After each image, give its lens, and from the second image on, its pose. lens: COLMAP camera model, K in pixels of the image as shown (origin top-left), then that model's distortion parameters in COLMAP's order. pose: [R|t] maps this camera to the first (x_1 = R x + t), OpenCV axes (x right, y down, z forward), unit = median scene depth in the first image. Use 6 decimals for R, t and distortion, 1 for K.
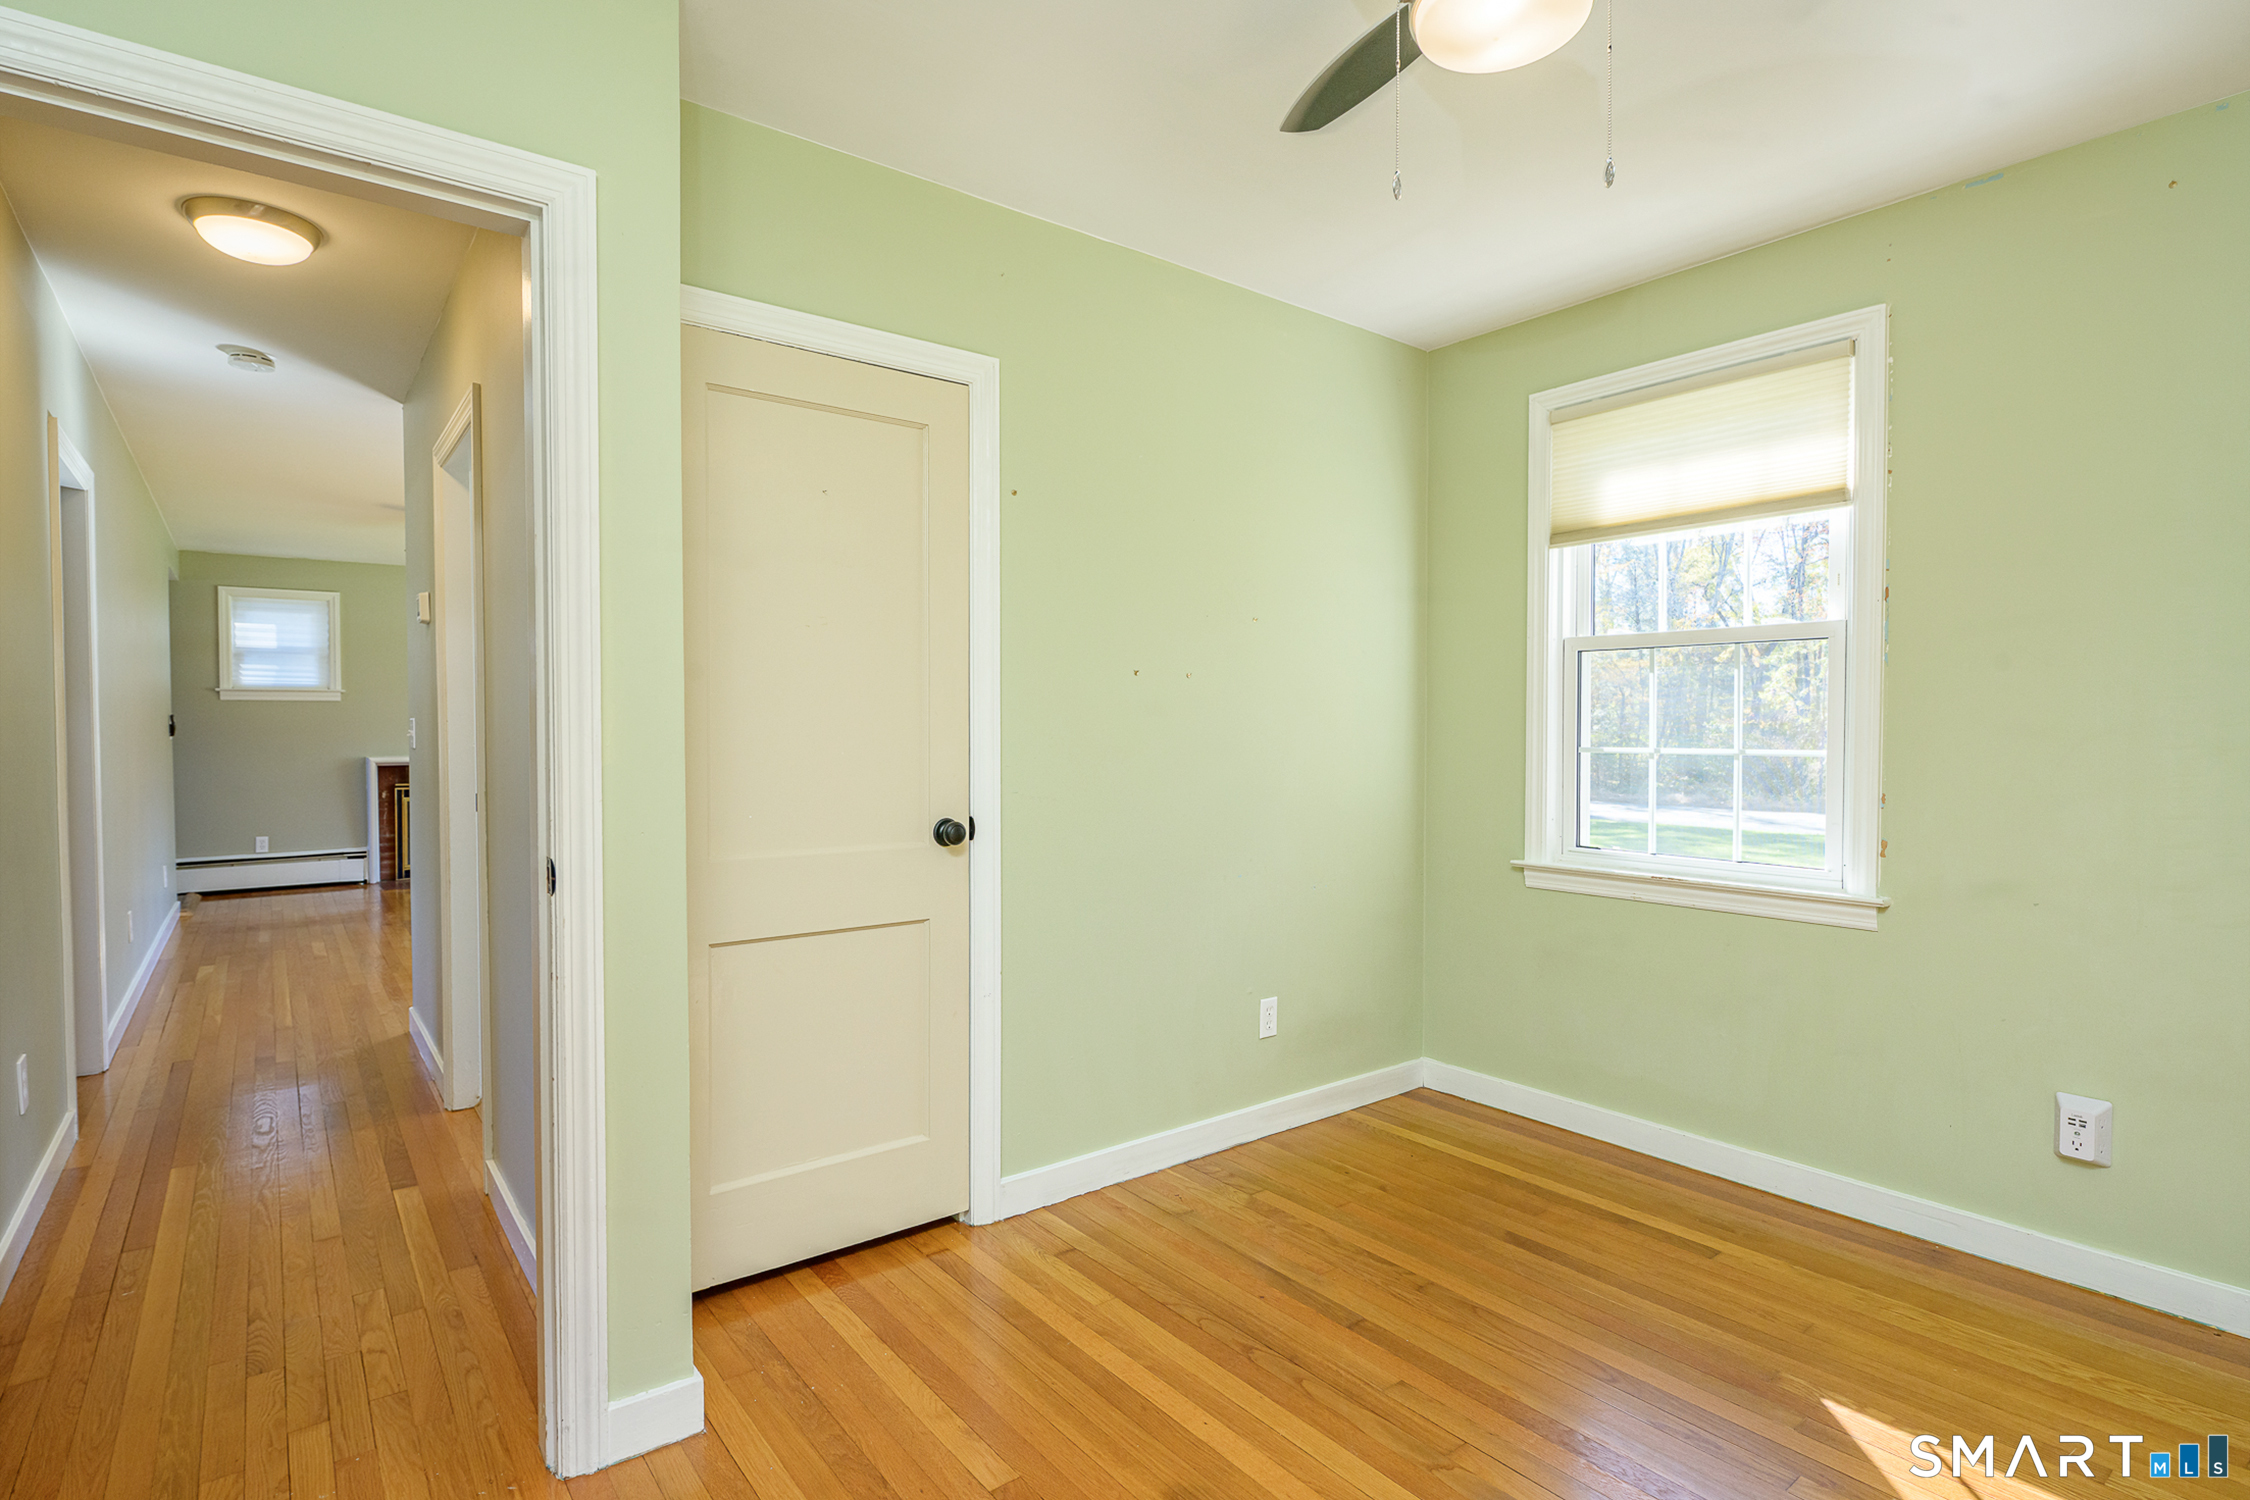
lens RADIAL K [[1114.9, 0, 1125.0], [0, 1114.9, 750.0], [0, 0, 1]] dist [-0.000924, -0.000205]
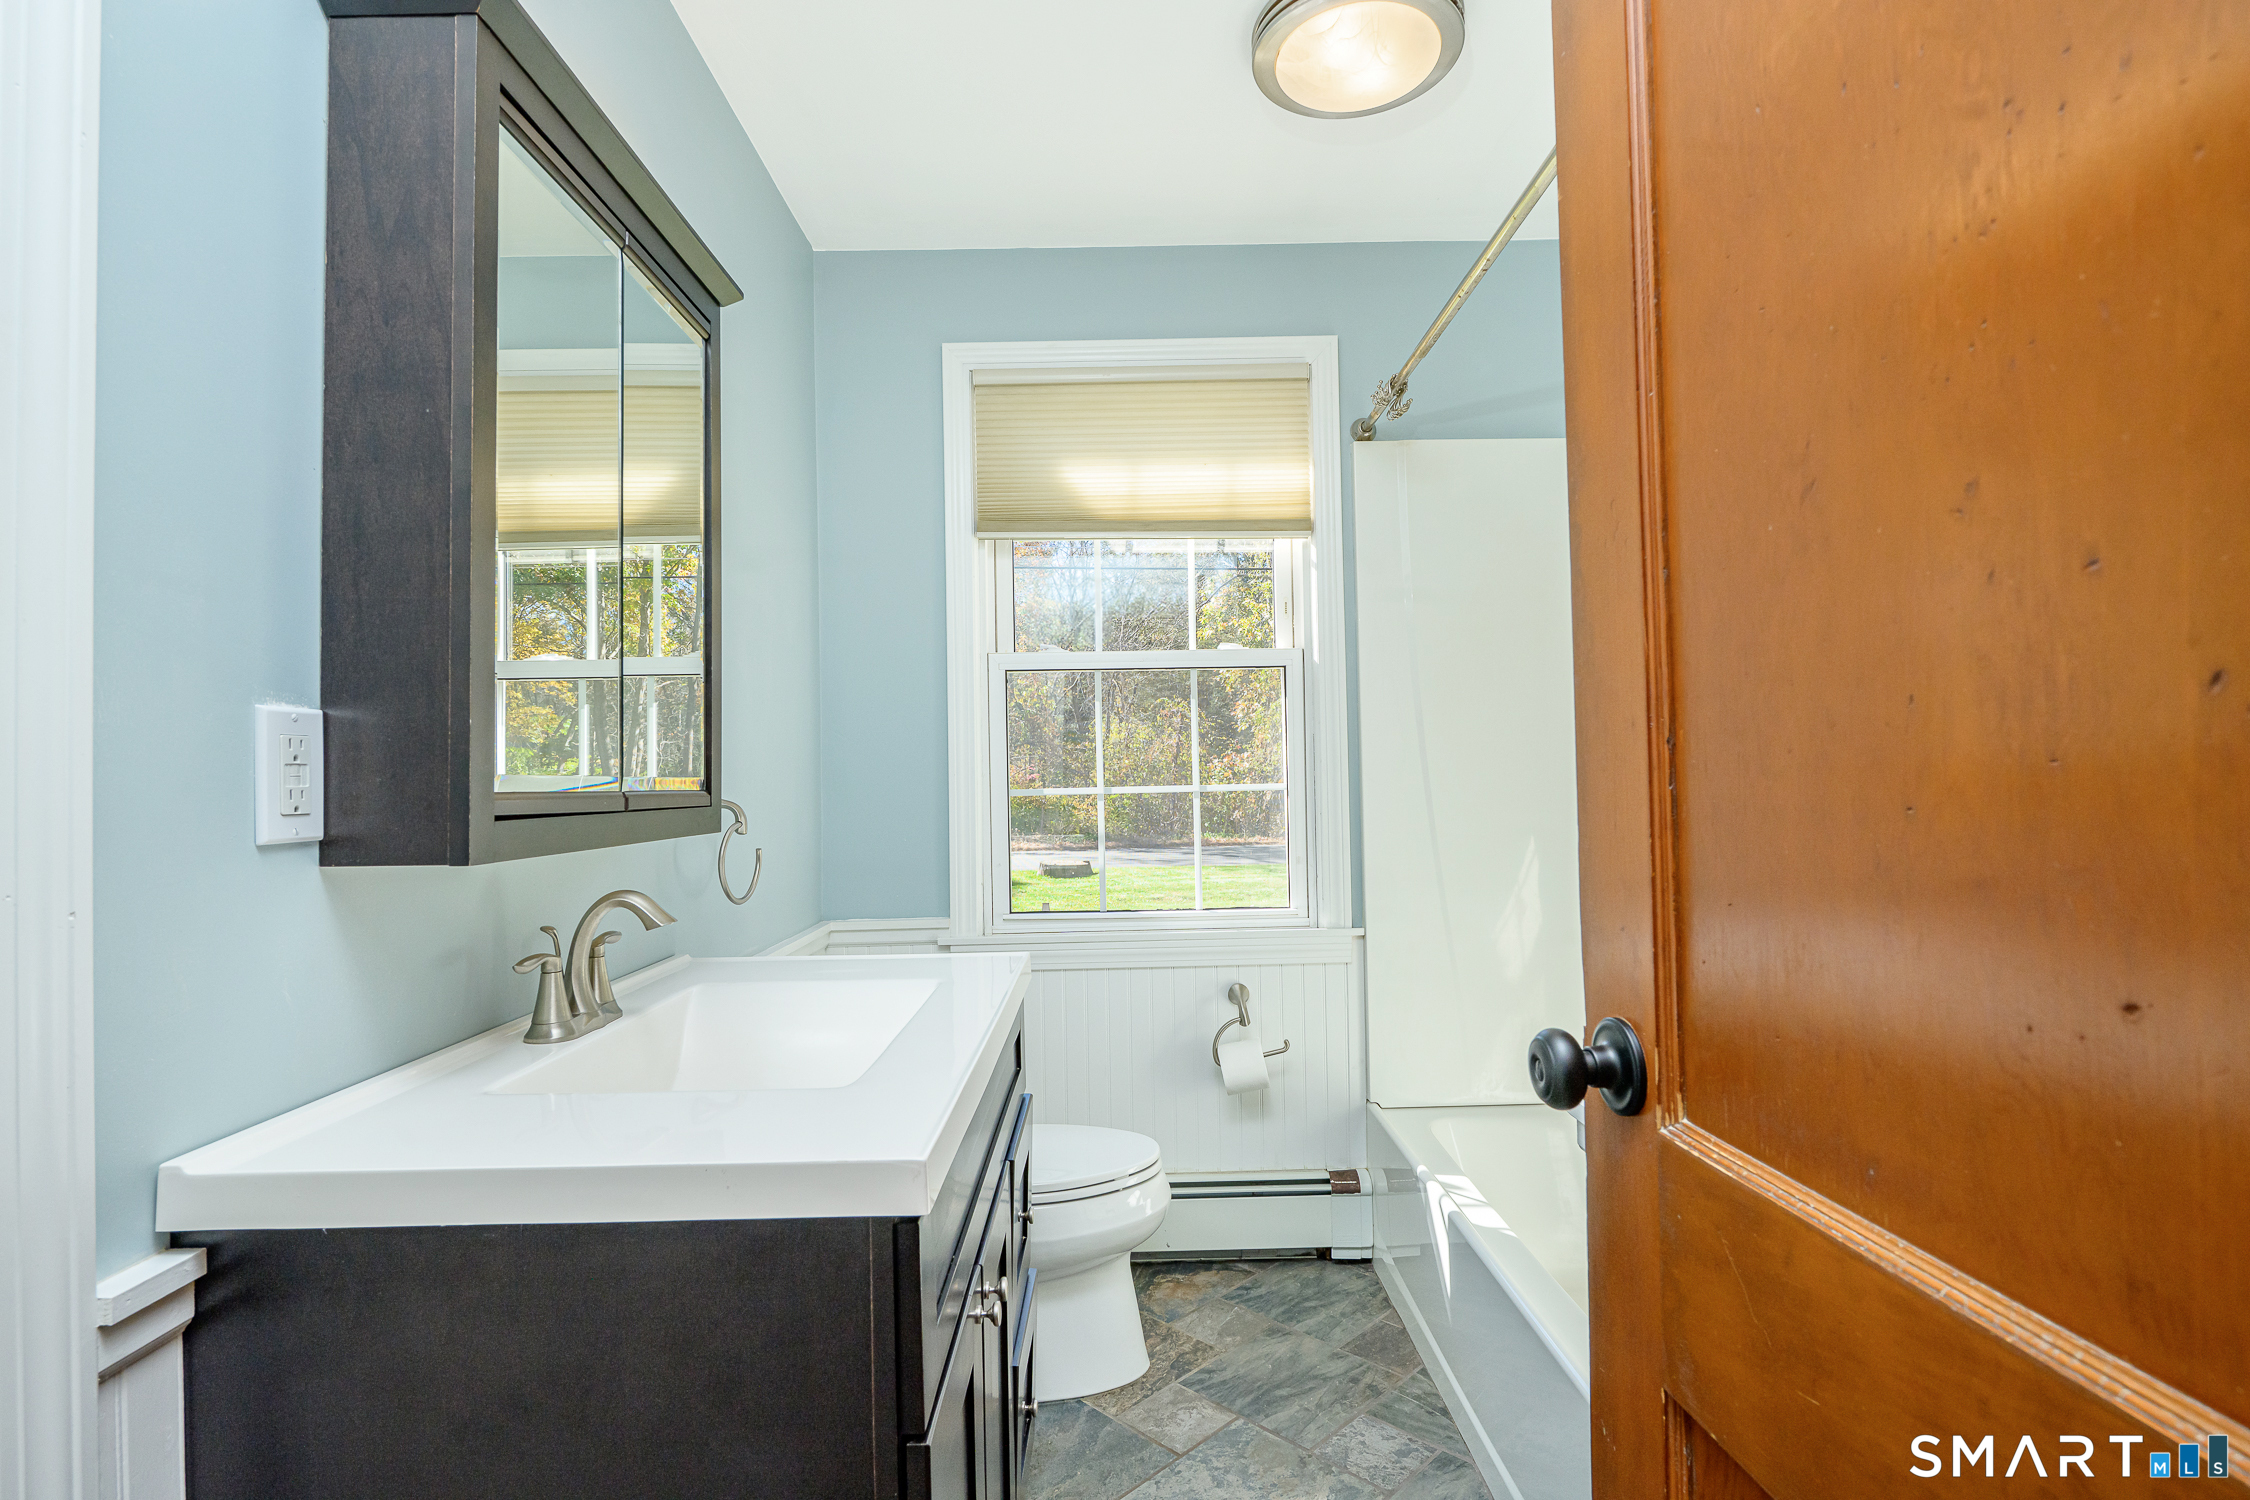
lens RADIAL K [[1114.9, 0, 1125.0], [0, 1114.9, 750.0], [0, 0, 1]] dist [-0.000924, -0.000205]
pose [[0.604668, 0.014216, 0.796350, -0.209302], [0.027705, 0.998860, -0.038868, 0.004409], [-0.795995, 0.045565, 0.603585, 0.484079]]
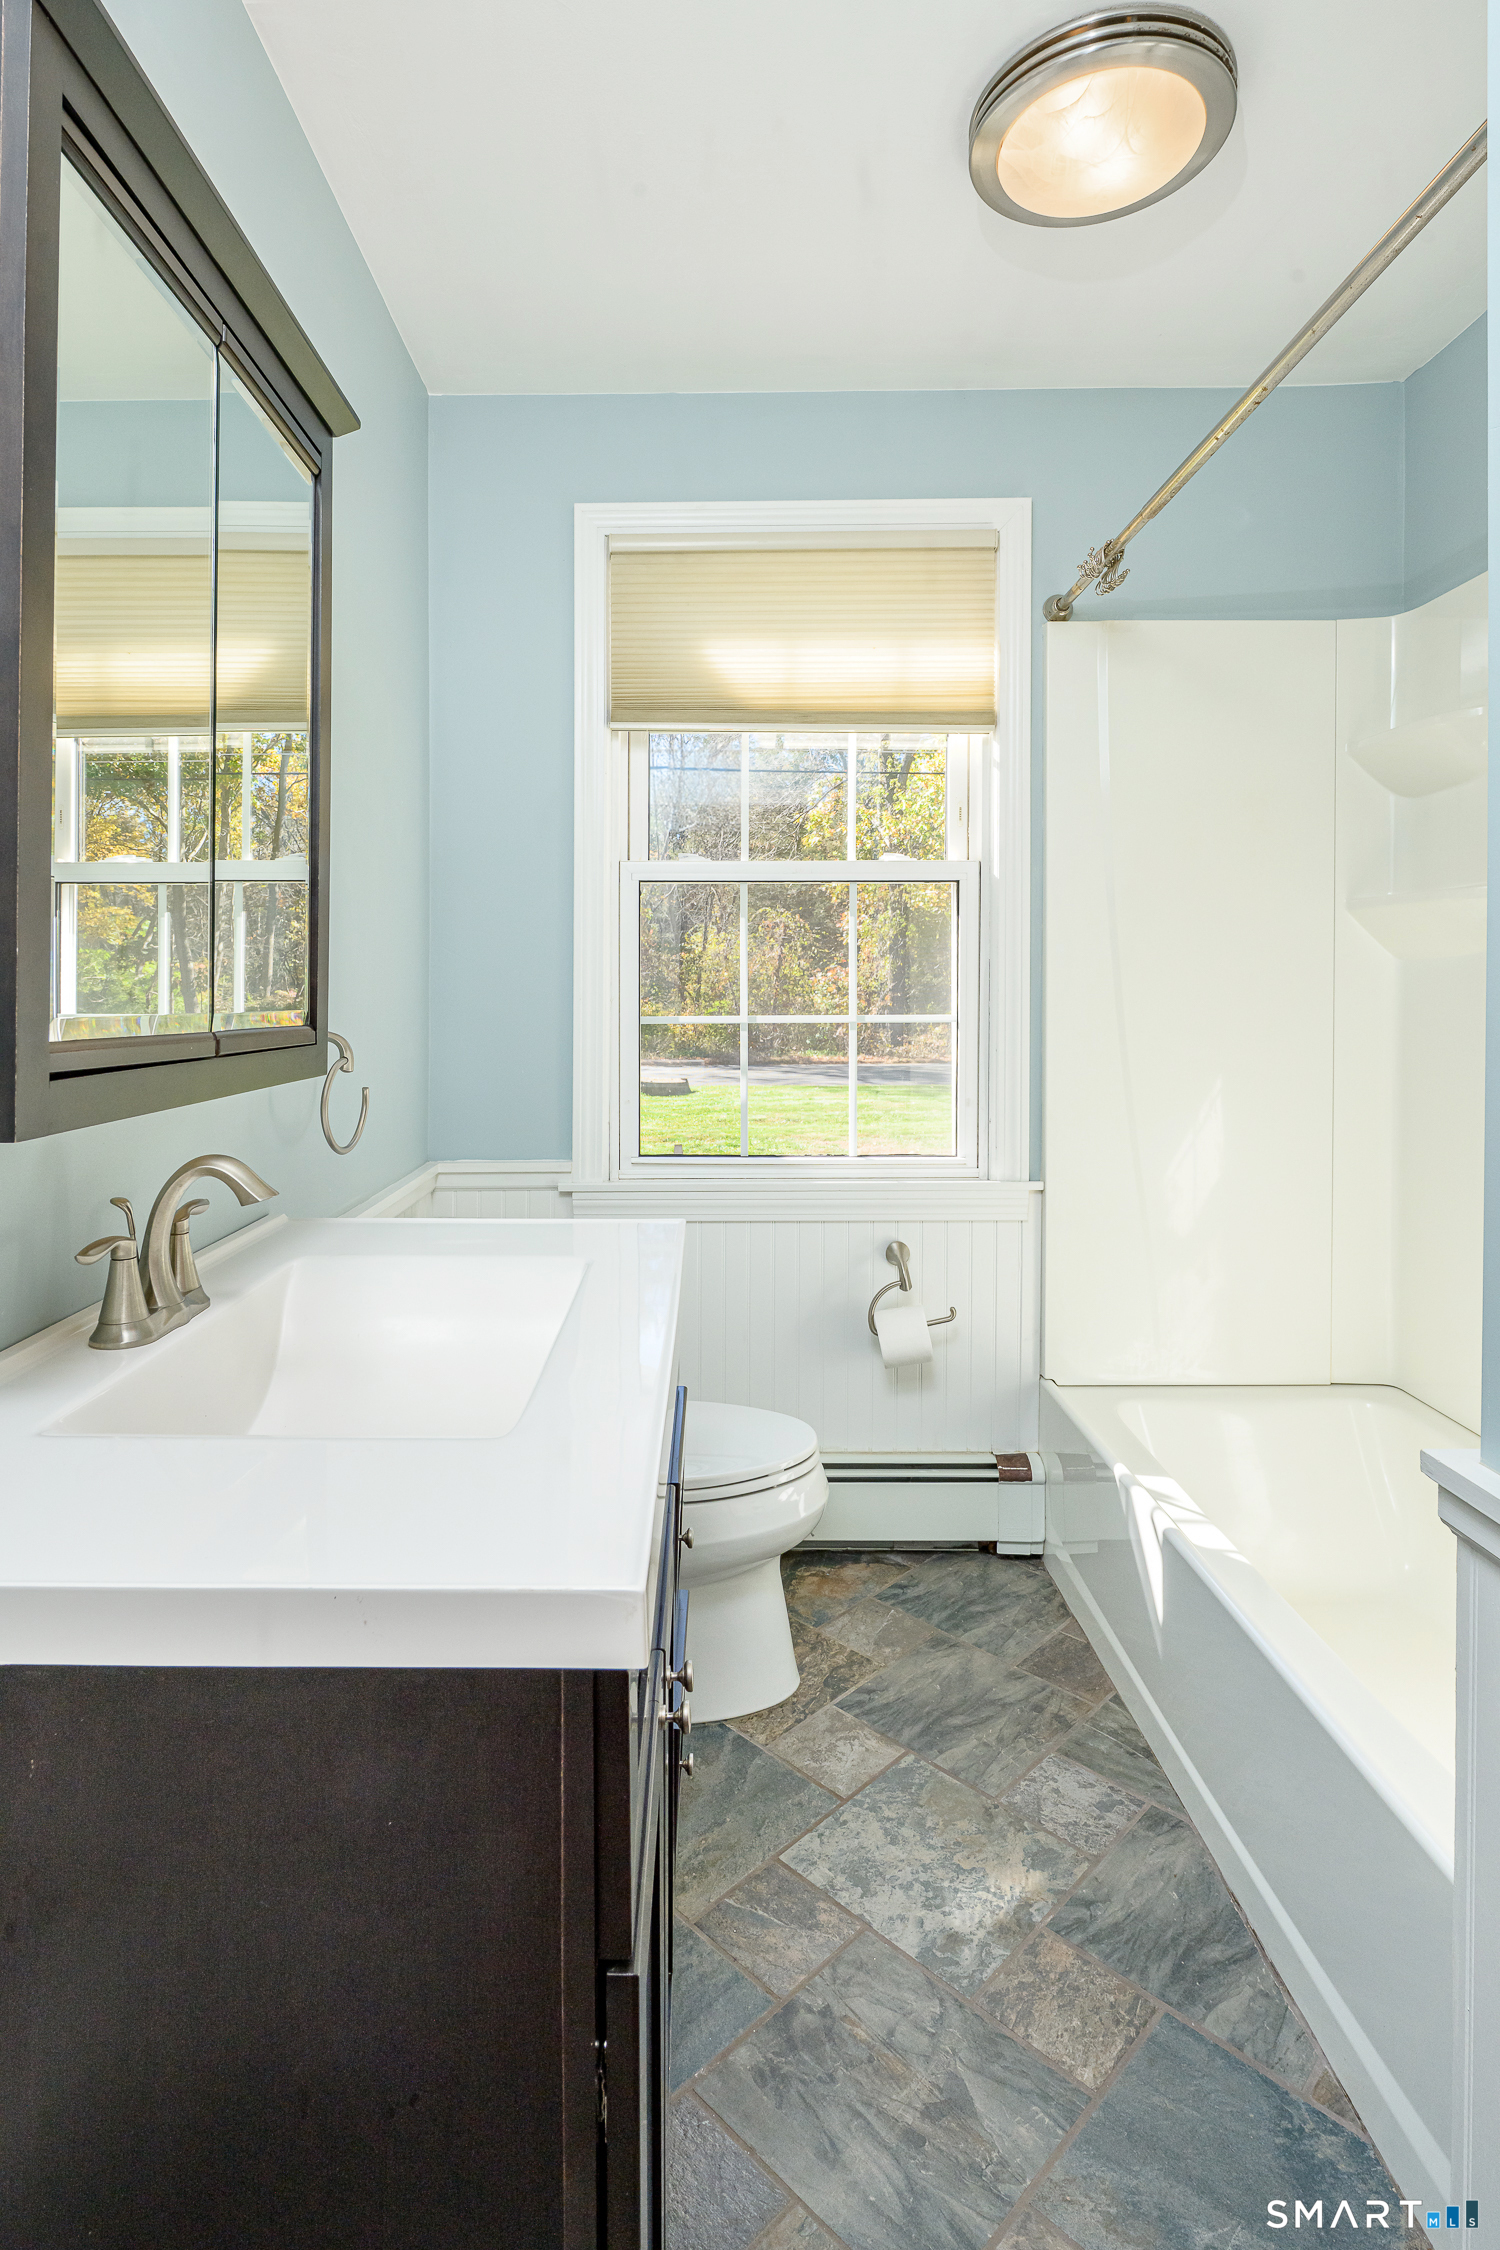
lens RADIAL K [[1155.7, 0, 688.9], [0, 1155.7, 984.5], [0, 0, 1]] dist [-0.001899, -0.000401]
pose [[0.623763, 0.007913, 0.781573, -0.168848], [0.010157, 0.999782, -0.018228, -0.009032], [-0.781547, 0.019308, 0.623547, 0.565558]]
